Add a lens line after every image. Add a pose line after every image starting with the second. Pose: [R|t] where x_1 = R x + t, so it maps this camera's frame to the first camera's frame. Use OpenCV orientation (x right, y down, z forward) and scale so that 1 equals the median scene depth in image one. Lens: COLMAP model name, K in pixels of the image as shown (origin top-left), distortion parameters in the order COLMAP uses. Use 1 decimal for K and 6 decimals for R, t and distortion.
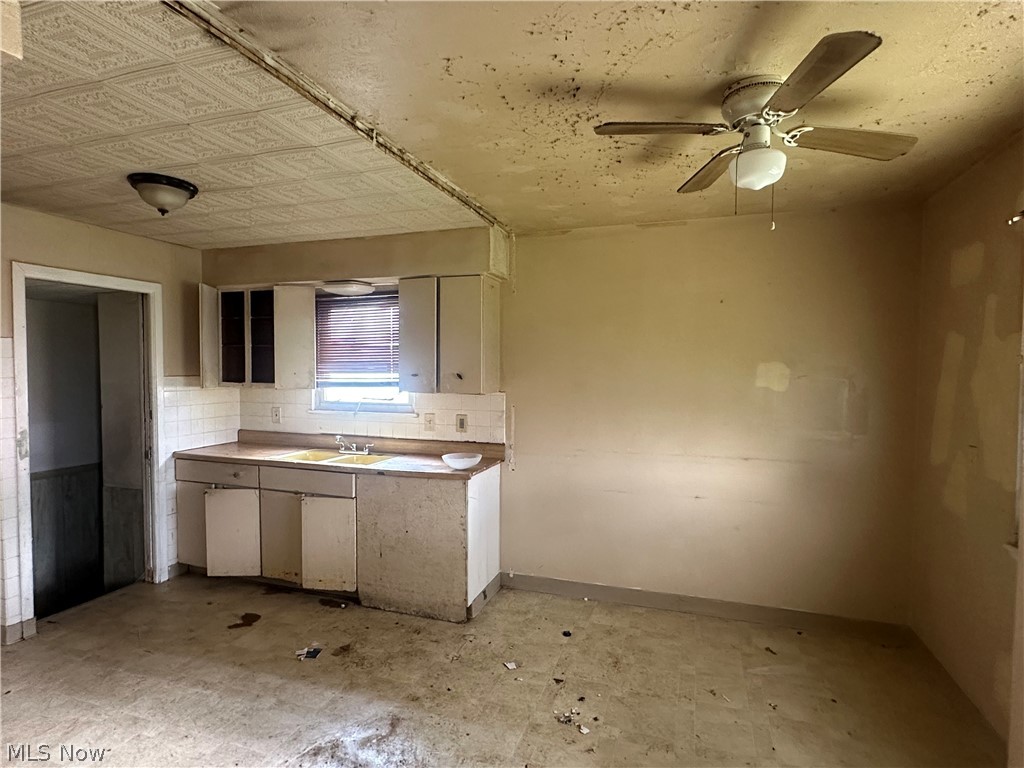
lens RADIAL K [[546.5, 0, 512.0], [0, 546.5, 384.0], [0, 0, 1]] dist [-0.003392, 0.000853]
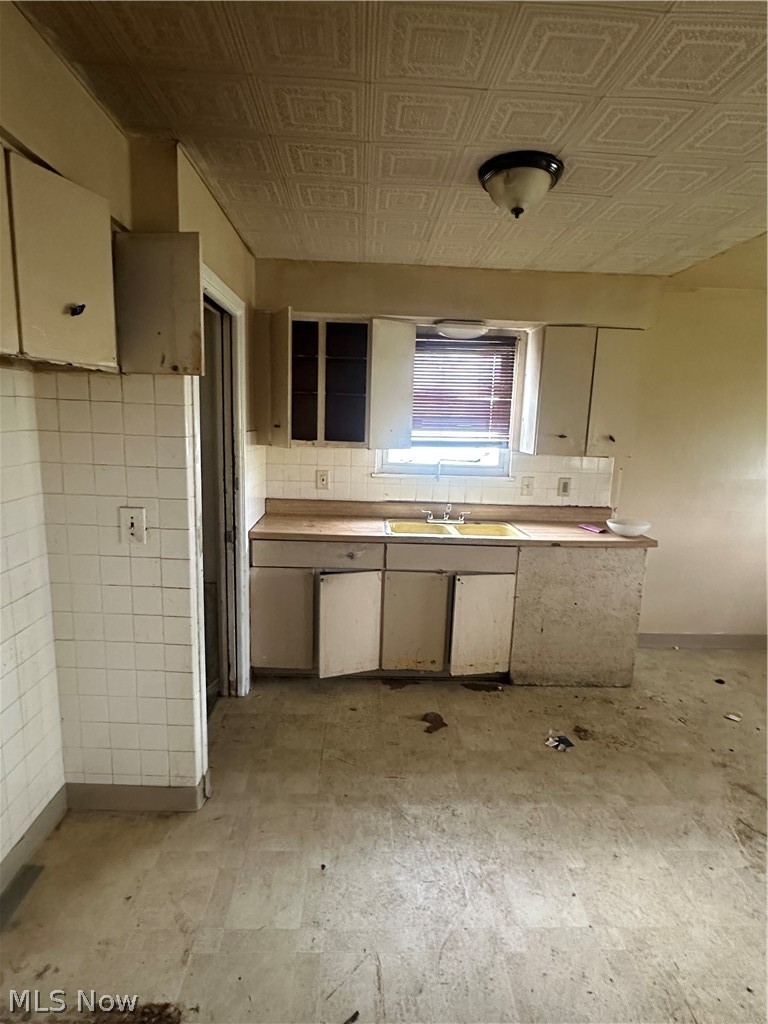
lens RADIAL K [[546.5, 0, 378.7], [0, 546.5, 509.3], [0, 0, 1]] dist [-0.003392, 0.000853]
pose [[0.935276, -0.034102, 0.352273, -0.784301], [-0.014771, 0.990719, 0.135124, -0.013961], [-0.353612, -0.131581, 0.926091, 0.247317]]
